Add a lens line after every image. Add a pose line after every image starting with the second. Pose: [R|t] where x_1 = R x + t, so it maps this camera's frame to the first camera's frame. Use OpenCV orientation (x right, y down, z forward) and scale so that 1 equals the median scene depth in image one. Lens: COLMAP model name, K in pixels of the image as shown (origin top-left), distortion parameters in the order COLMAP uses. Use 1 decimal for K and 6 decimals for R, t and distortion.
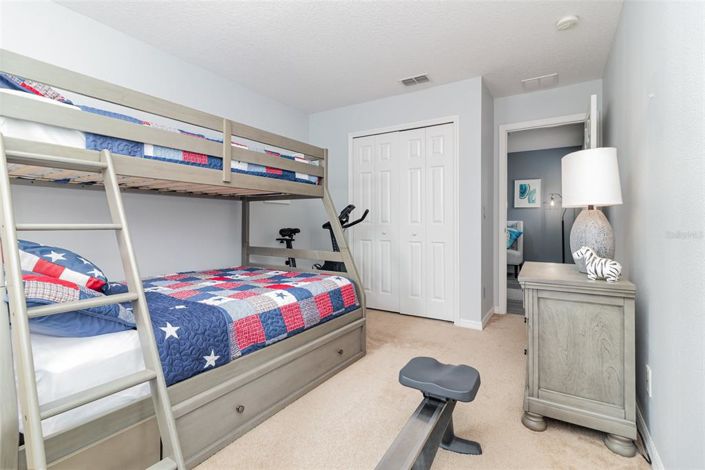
lens RADIAL K [[334.7, 0, 349.8], [0, 334.7, 231.8], [0, 0, 1]] dist [-0.003323, -0.000658]
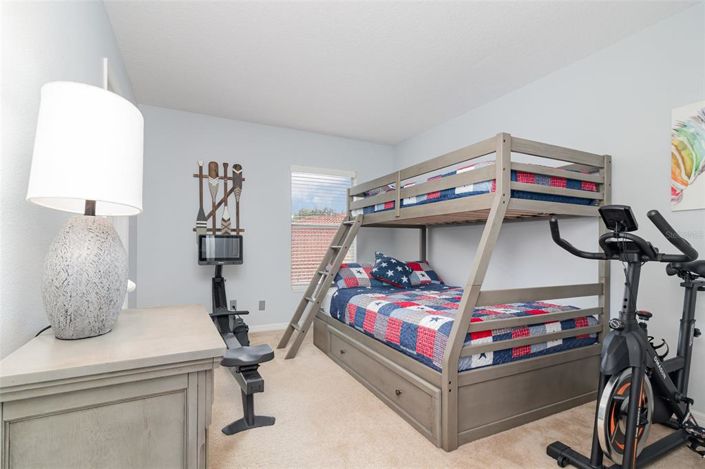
lens RADIAL K [[334.7, 0, 353.9], [0, 334.7, 239.2], [0, 0, 1]] dist [-0.003323, -0.000658]
pose [[-0.526132, -0.000922, -0.850403, 0.806142], [-0.008132, 0.999959, 0.003948, -0.051146], [0.850364, 0.008993, -0.526117, 1.389477]]
